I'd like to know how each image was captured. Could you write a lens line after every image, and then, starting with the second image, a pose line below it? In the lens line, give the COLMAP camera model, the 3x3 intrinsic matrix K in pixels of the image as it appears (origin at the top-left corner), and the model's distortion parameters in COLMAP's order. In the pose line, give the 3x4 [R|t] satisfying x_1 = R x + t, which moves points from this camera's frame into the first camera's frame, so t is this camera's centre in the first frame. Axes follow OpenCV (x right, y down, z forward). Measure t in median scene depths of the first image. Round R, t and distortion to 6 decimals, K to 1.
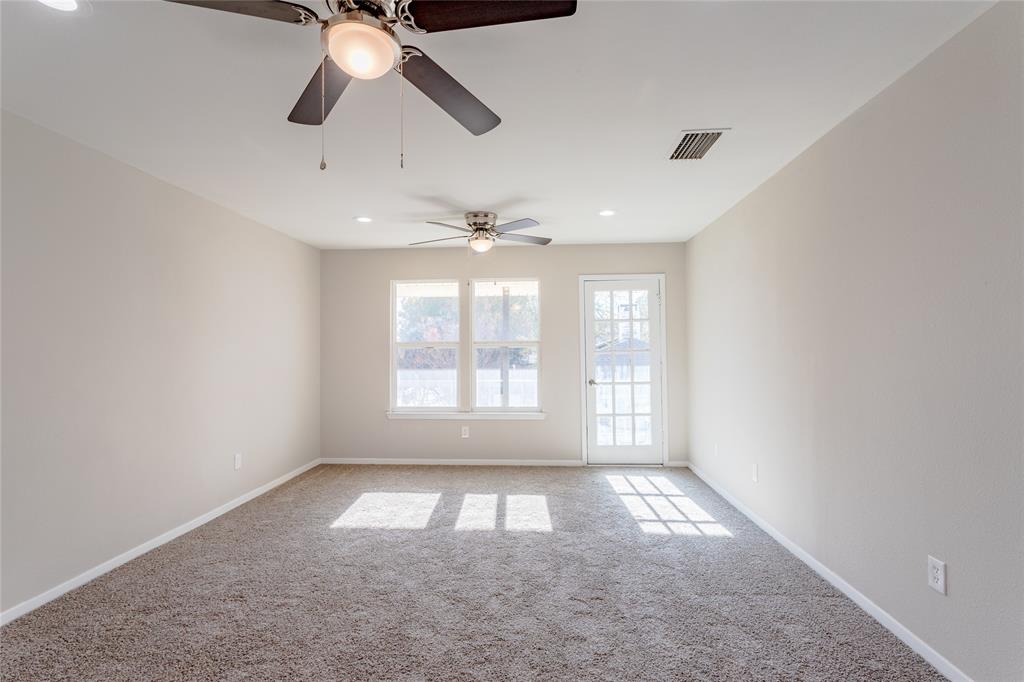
lens RADIAL K [[483.1, 0, 512.0], [0, 483.1, 341.0], [0, 0, 1]] dist [0.003672, 0.001055]
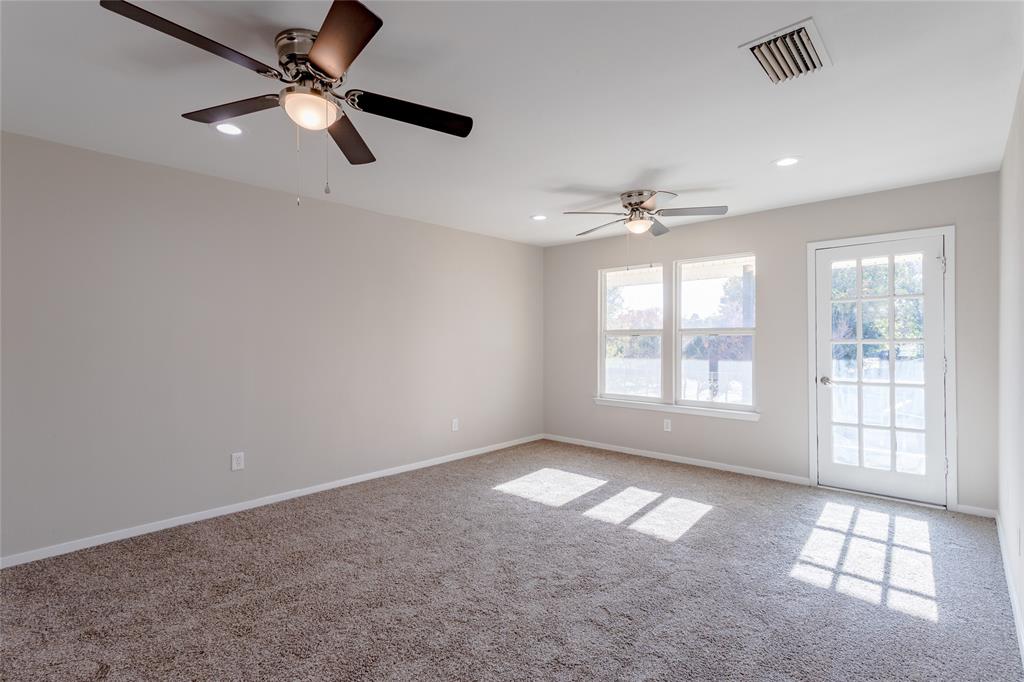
lens RADIAL K [[483.1, 0, 512.0], [0, 483.1, 341.0], [0, 0, 1]] dist [0.003672, 0.001055]
pose [[0.778191, 0.007143, -0.627988, 0.342076], [0.008151, 0.999736, 0.021473, 0.002621], [0.627975, -0.021829, 0.777927, 0.111832]]
